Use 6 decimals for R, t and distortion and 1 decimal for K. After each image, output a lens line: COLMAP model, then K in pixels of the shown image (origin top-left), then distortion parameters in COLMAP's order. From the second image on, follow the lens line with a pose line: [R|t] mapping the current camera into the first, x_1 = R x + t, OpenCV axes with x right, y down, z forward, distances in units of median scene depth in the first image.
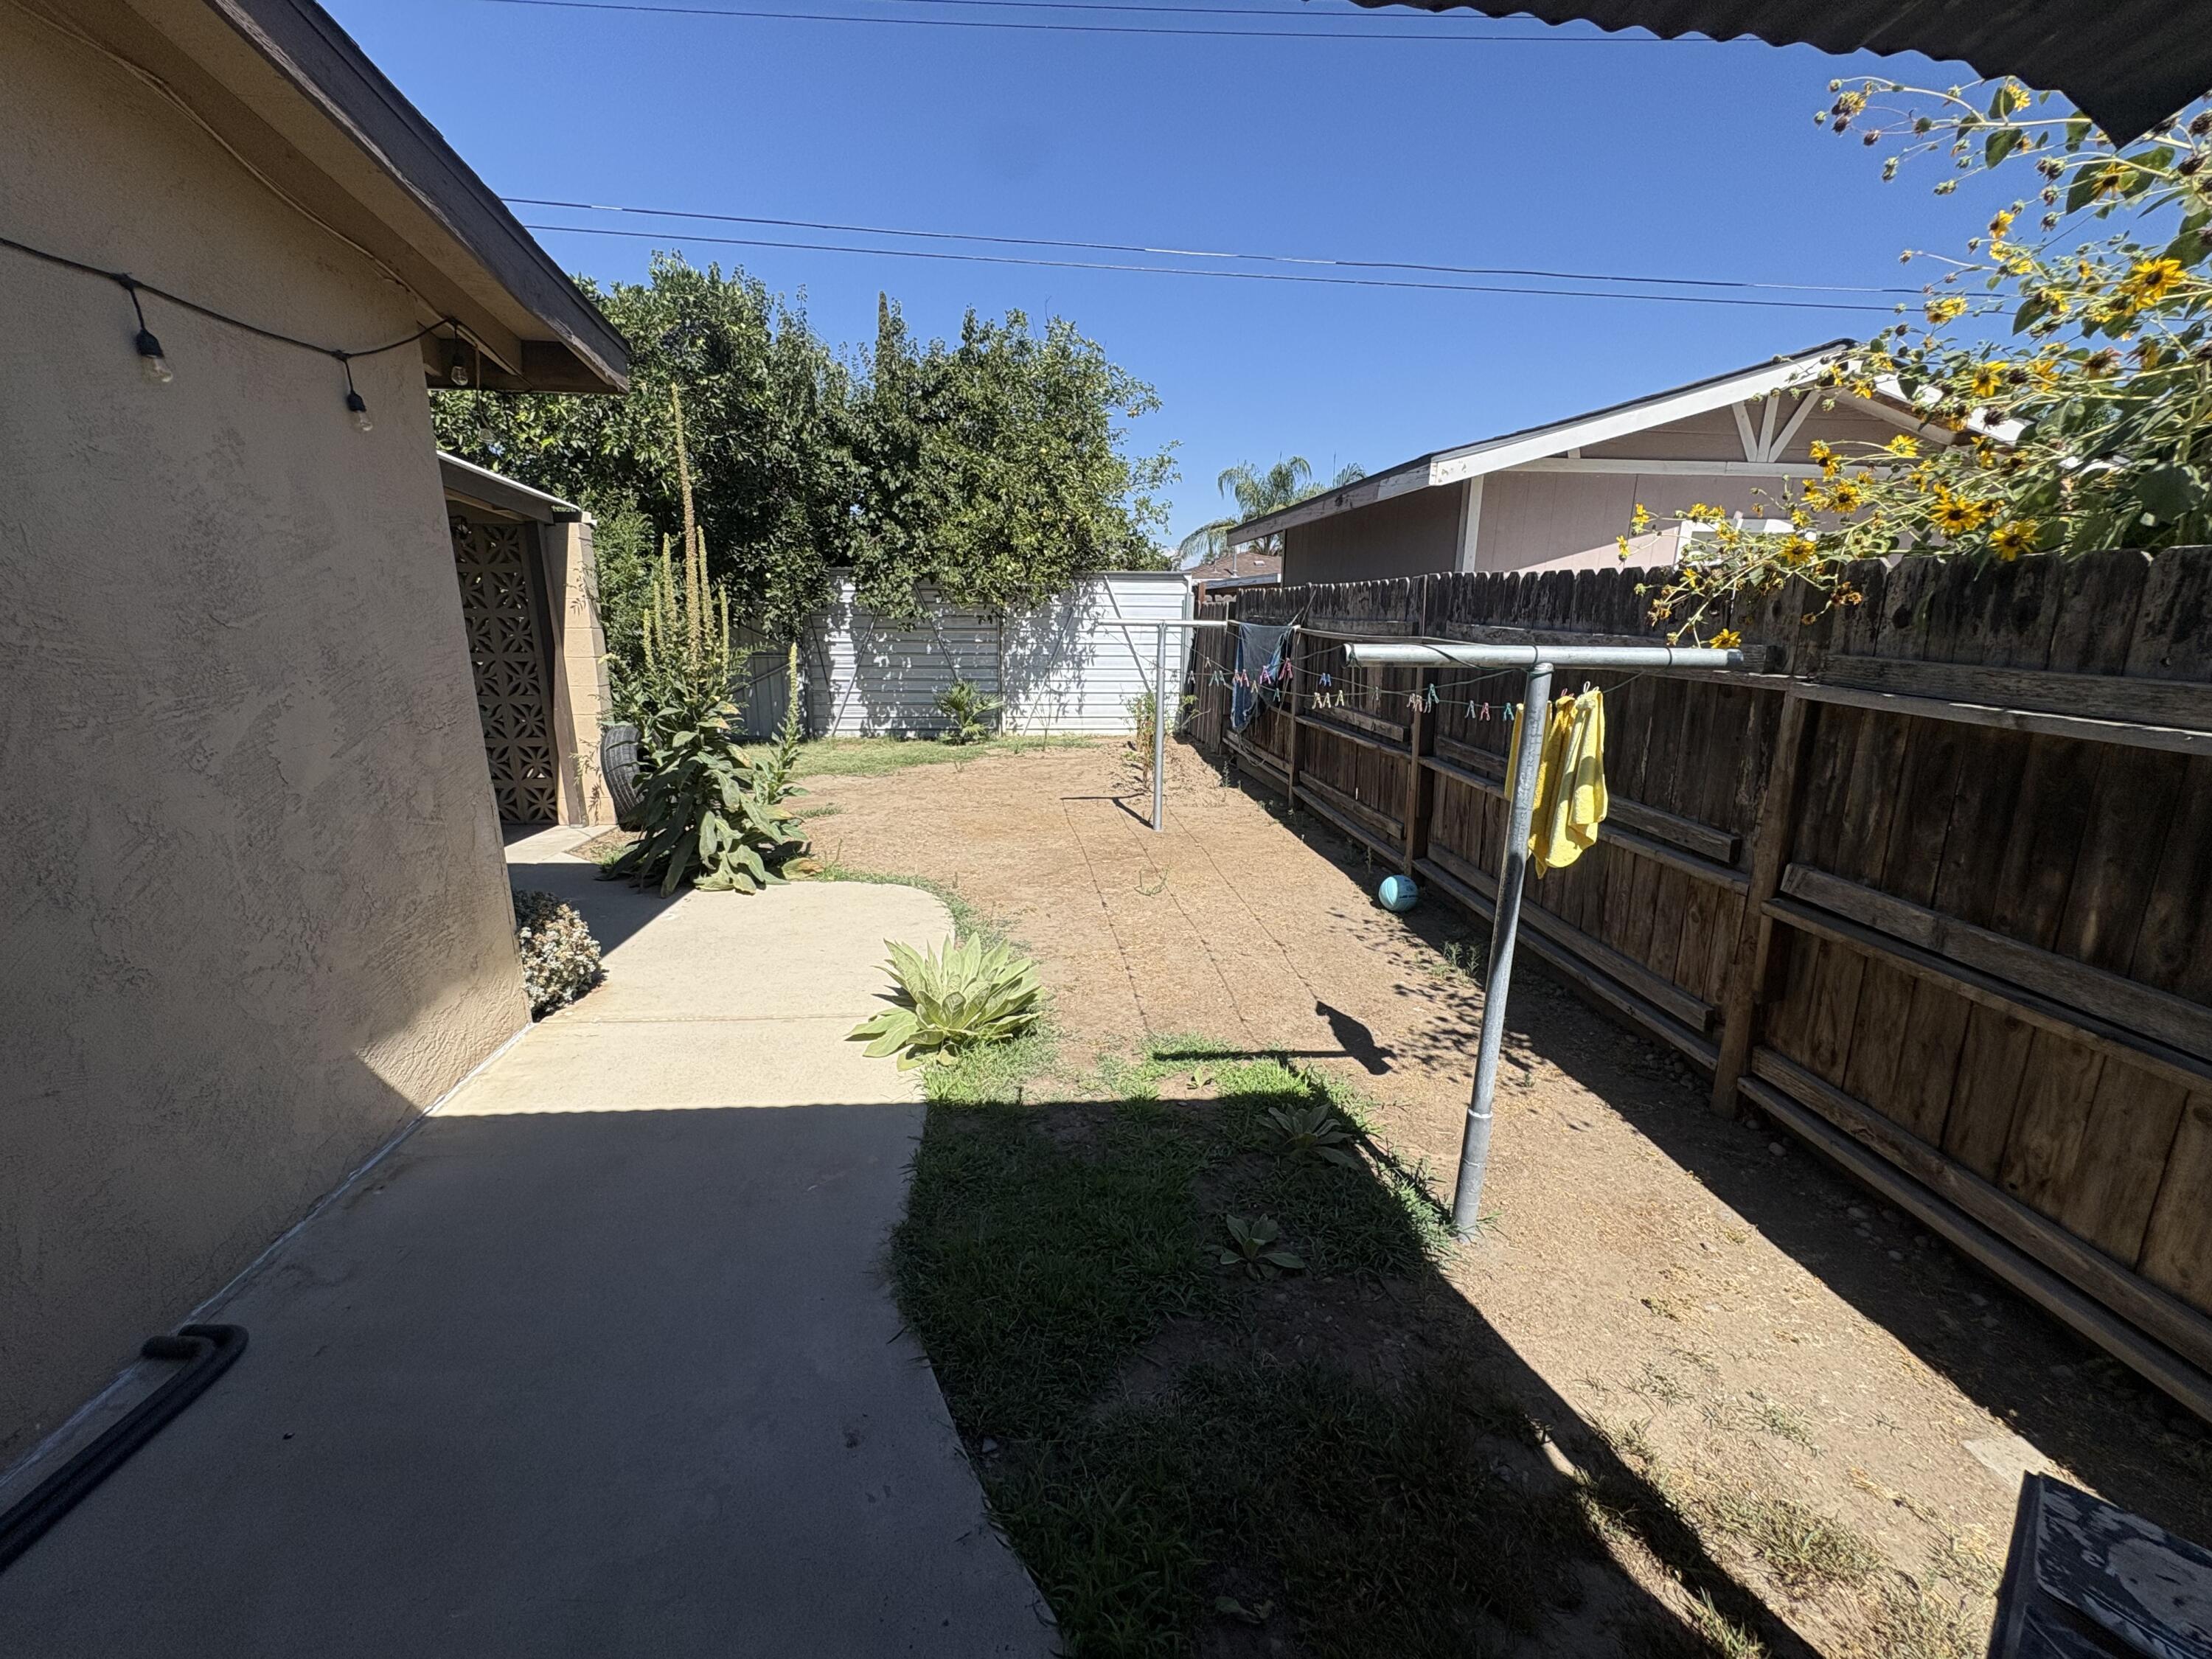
lens RADIAL K [[884.0, 0, 1103.8], [0, 884.0, 828.4], [0, 0, 1]] dist [0.000199, 0.000738]
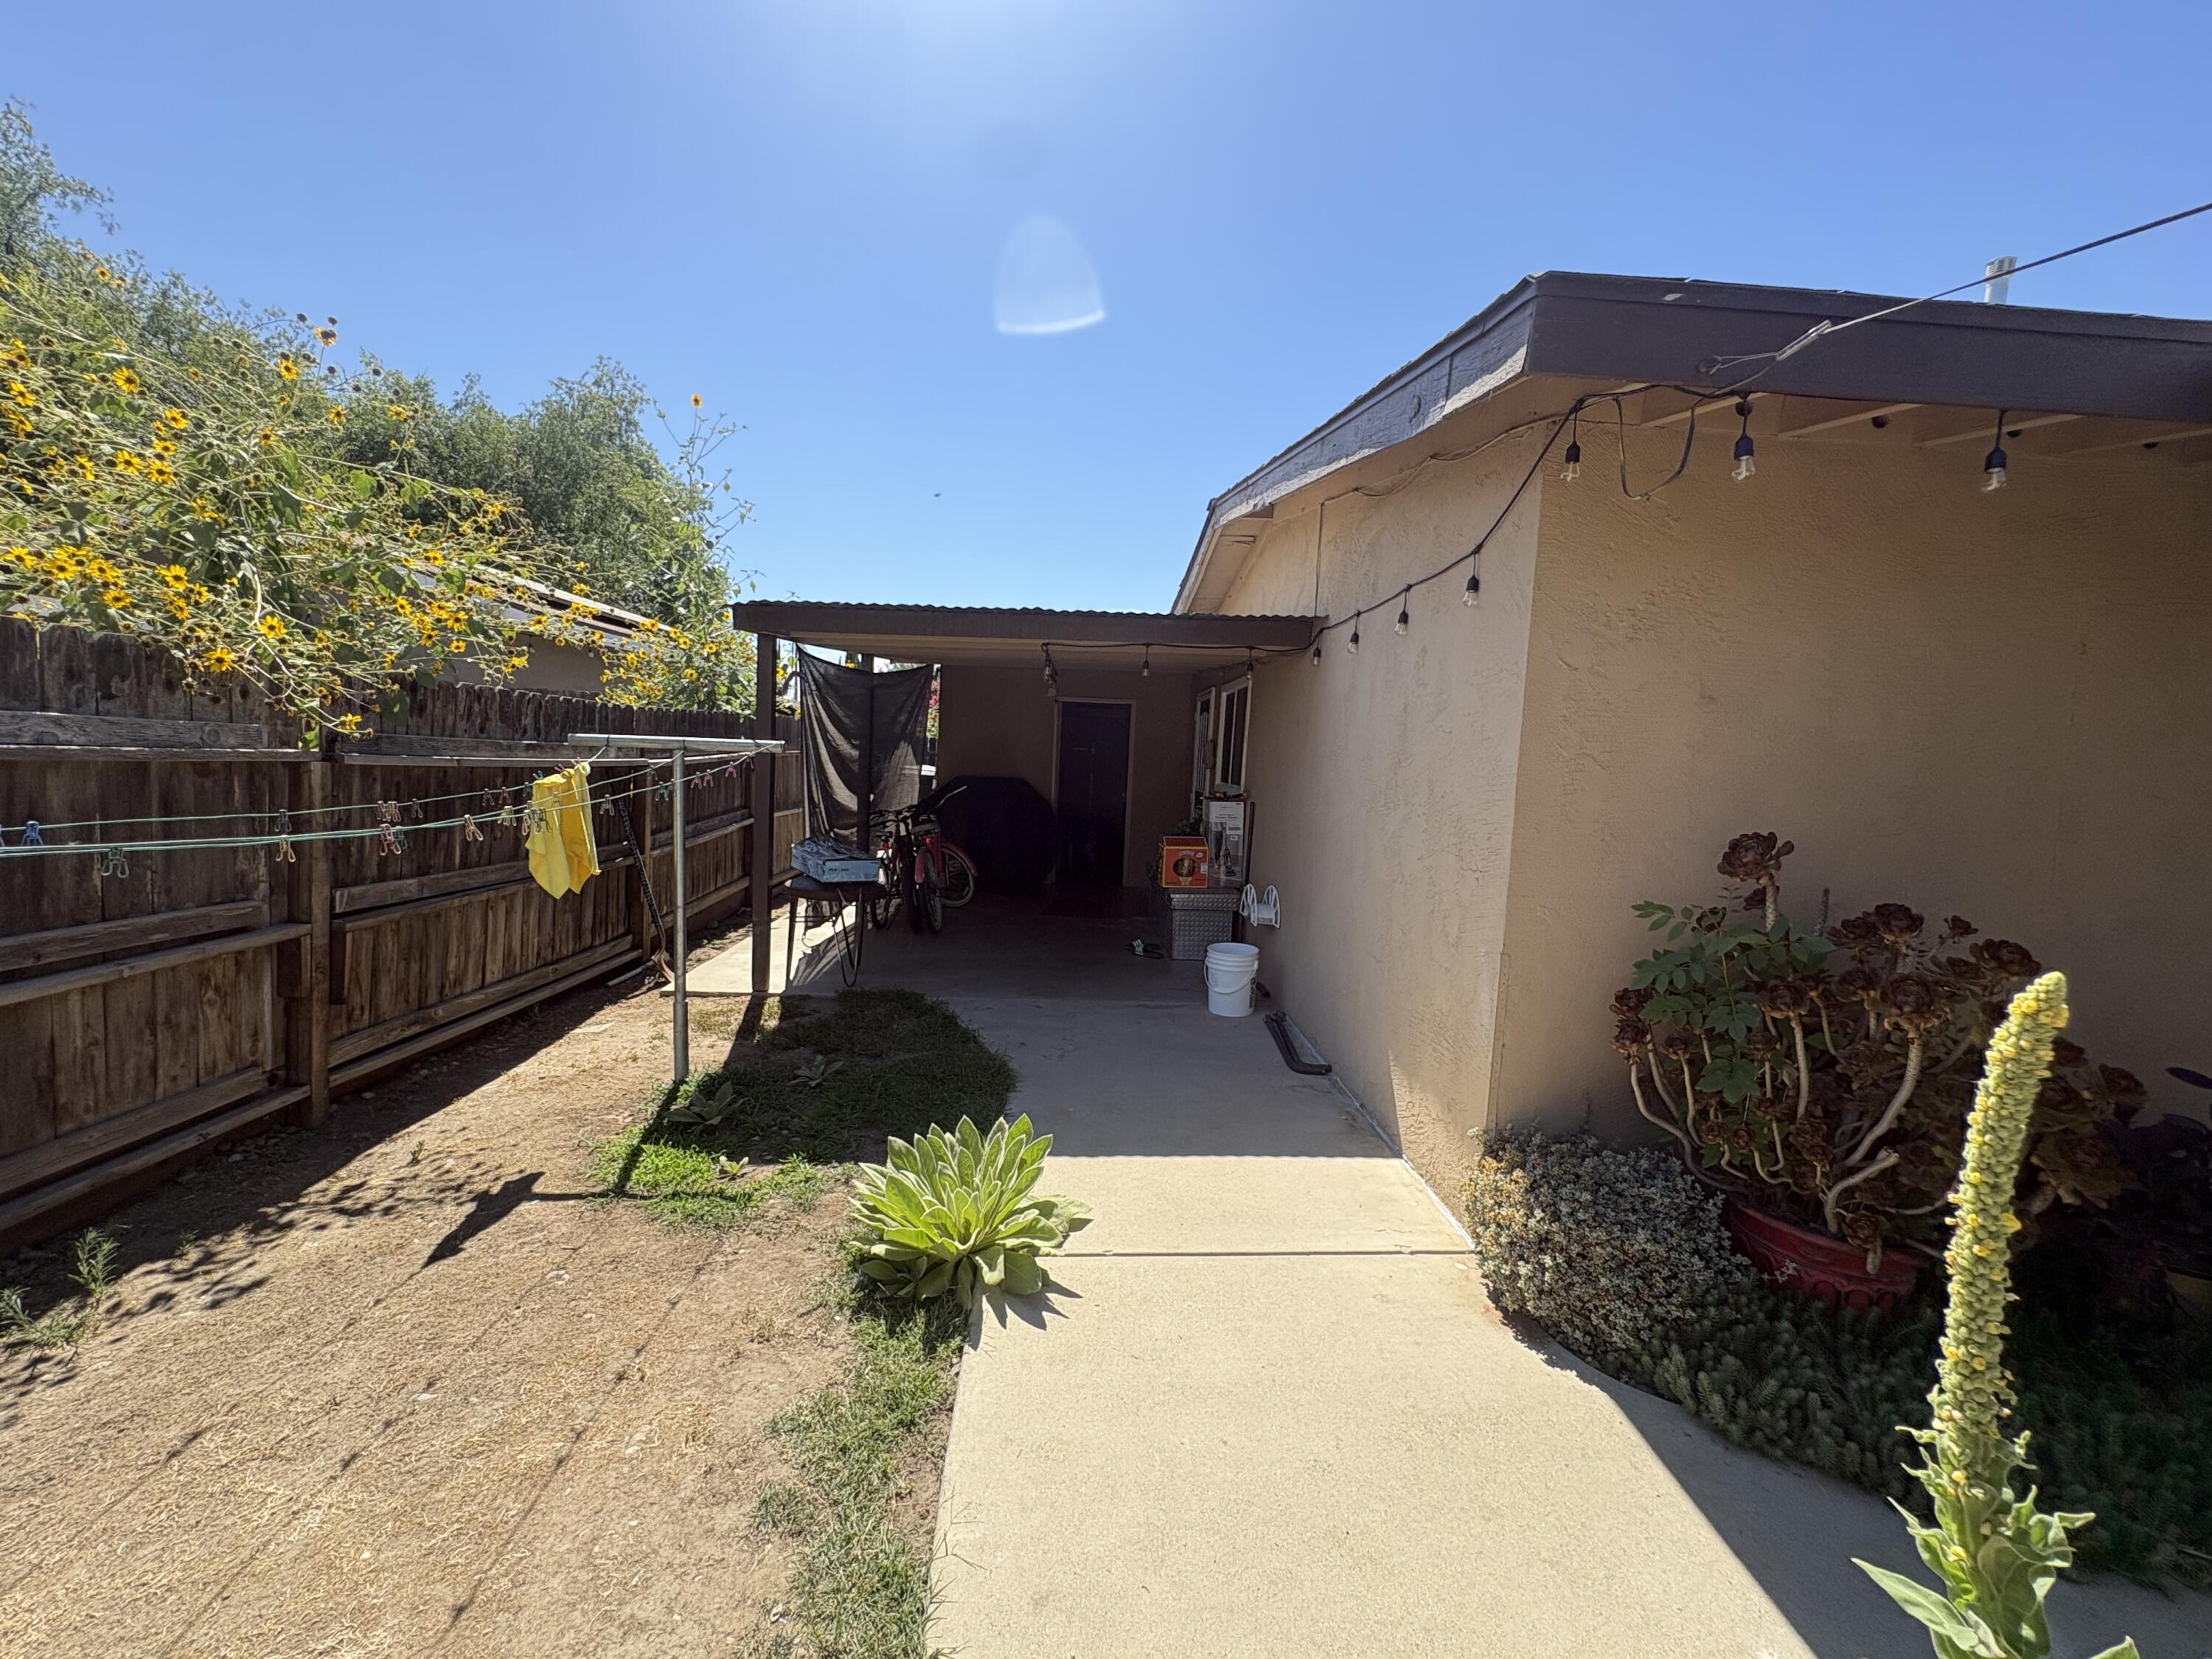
lens RADIAL K [[884.0, 0, 1103.8], [0, 884.0, 828.4], [0, 0, 1]] dist [0.000199, 0.000738]
pose [[-0.996666, -0.057252, 0.058138, -0.148603], [-0.035751, 0.946888, 0.319569, -0.180225], [-0.073346, 0.316425, -0.945778, 0.760400]]
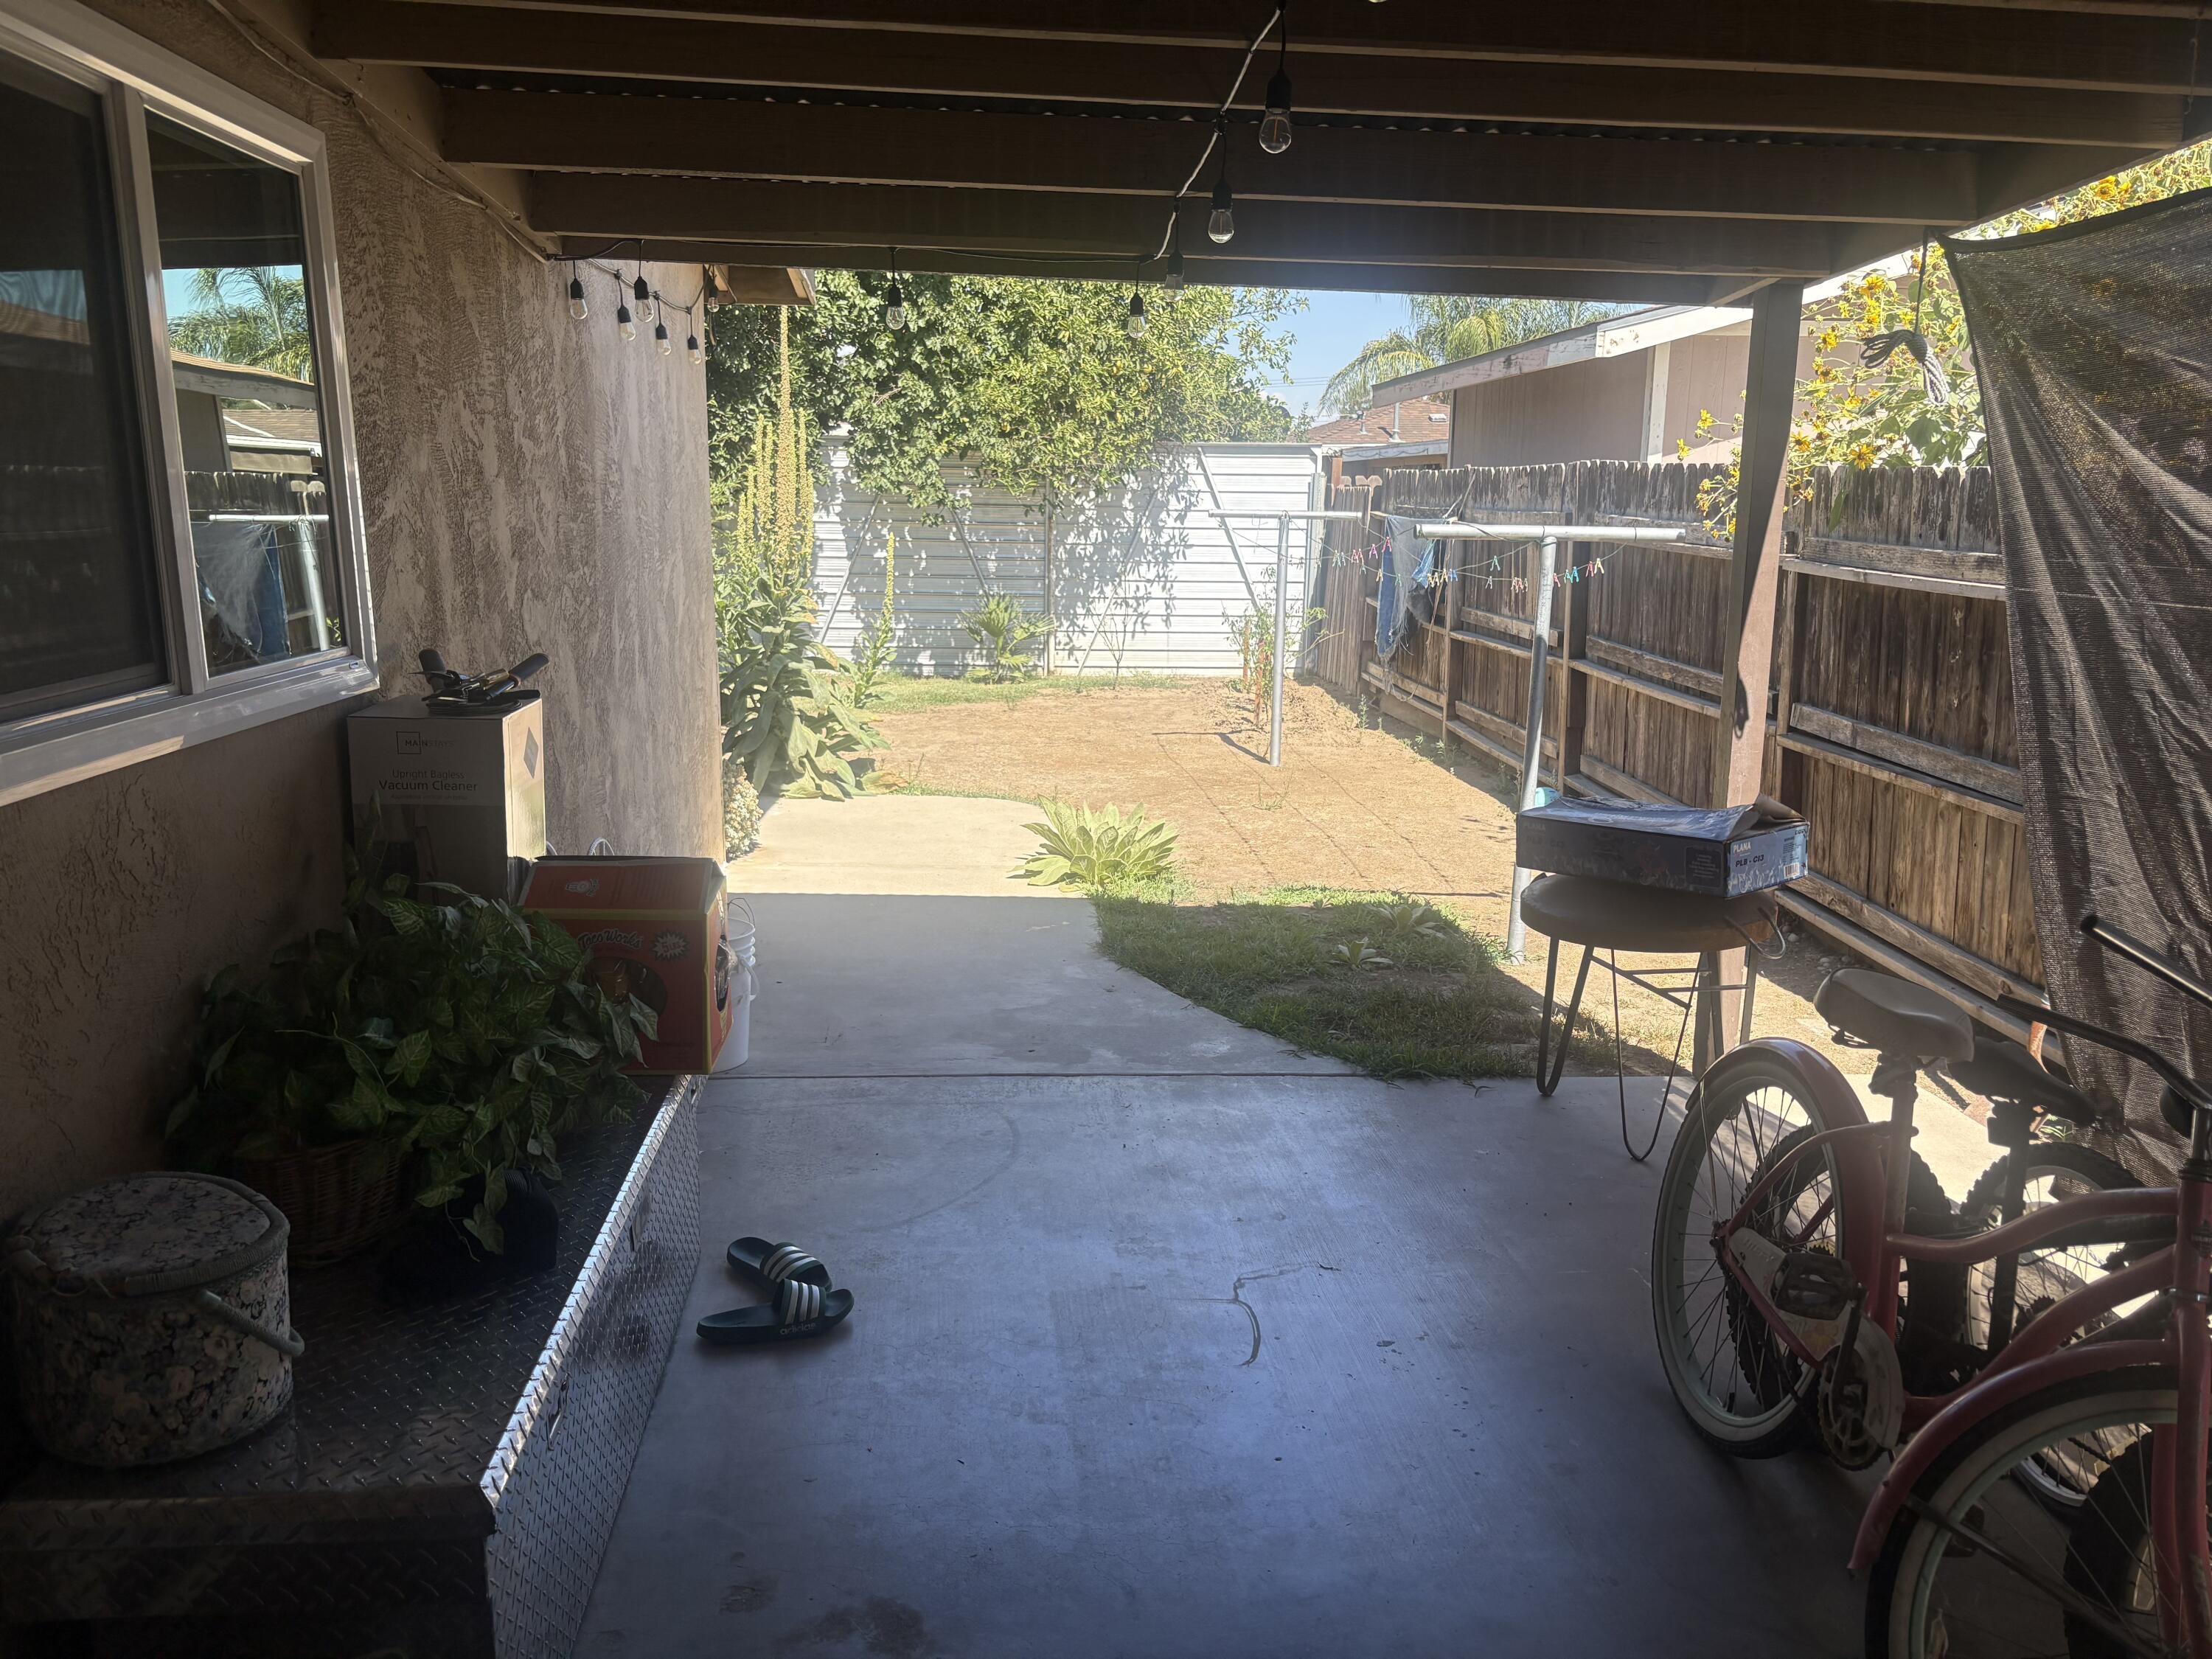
lens RADIAL K [[1674.4, 0, 1102.7], [0, 1674.4, 852.4], [0, 0, 1]] dist [0.109462, -0.323005]
pose [[0.999474, 0.011972, -0.030156, -0.047507], [-0.012929, 0.999413, -0.031726, 0.122436], [0.029758, 0.032099, 0.999042, -0.509825]]
